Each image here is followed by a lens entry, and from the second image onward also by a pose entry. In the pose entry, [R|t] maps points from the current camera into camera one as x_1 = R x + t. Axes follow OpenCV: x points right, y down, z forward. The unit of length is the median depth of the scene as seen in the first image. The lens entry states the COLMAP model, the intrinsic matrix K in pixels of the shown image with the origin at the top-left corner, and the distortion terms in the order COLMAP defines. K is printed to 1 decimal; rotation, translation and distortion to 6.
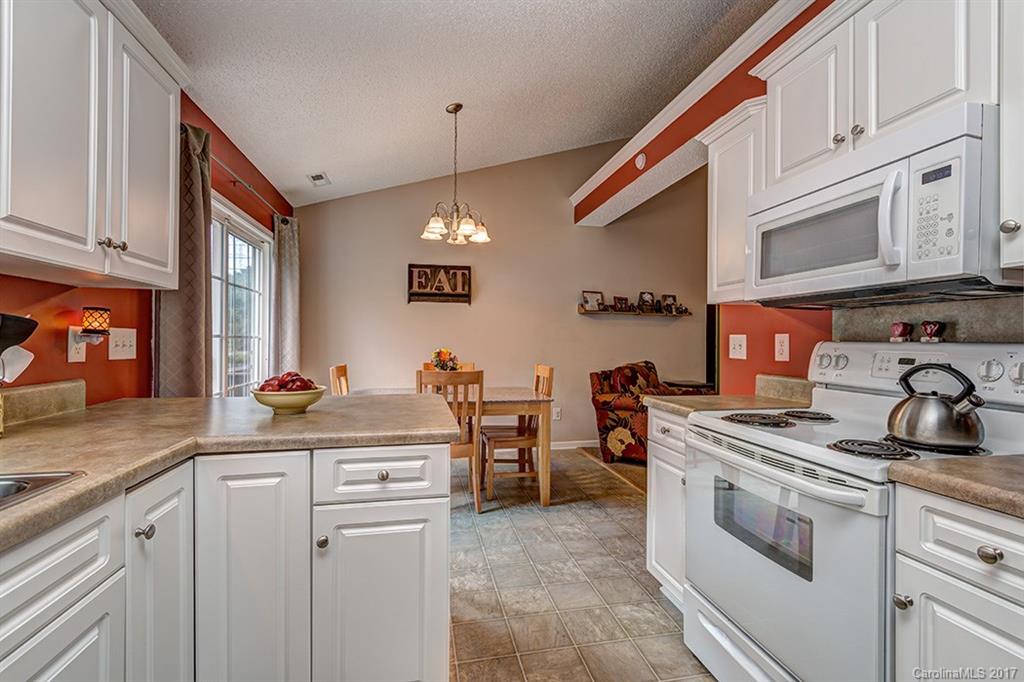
lens RADIAL K [[464.1, 0, 517.6], [0, 464.1, 338.6], [0, 0, 1]] dist [-0.000822, -0.002035]
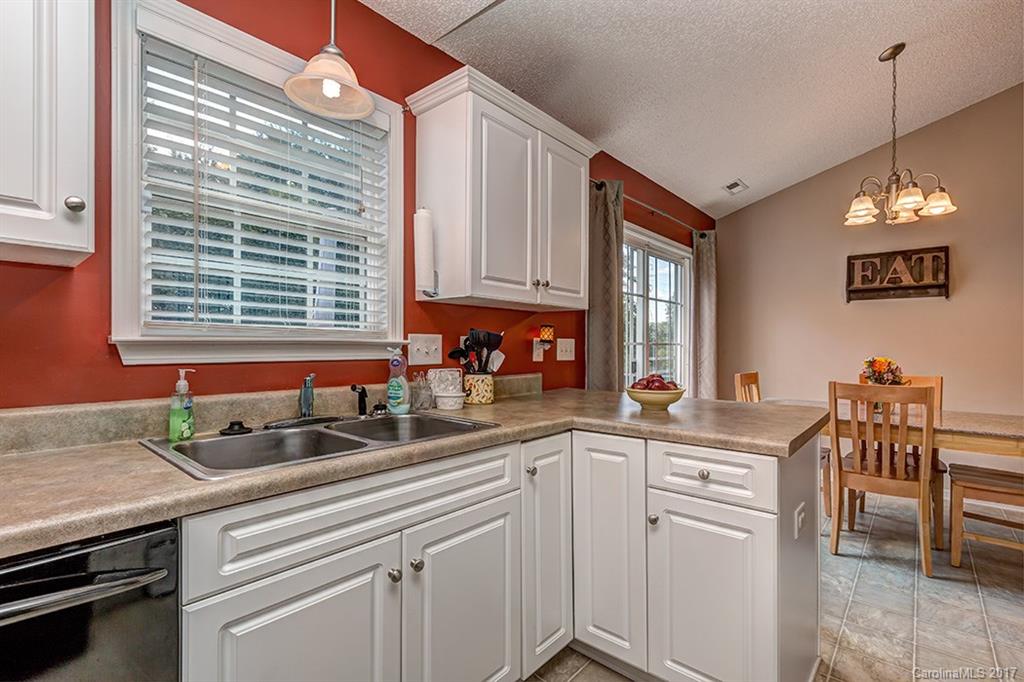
lens RADIAL K [[464.1, 0, 506.3], [0, 464.1, 345.6], [0, 0, 1]] dist [-0.000822, -0.002035]
pose [[0.590382, -0.003799, -0.807115, 0.122203], [0.003987, 0.999990, -0.001790, 0.000830], [0.807114, -0.002161, 0.590391, 0.006304]]
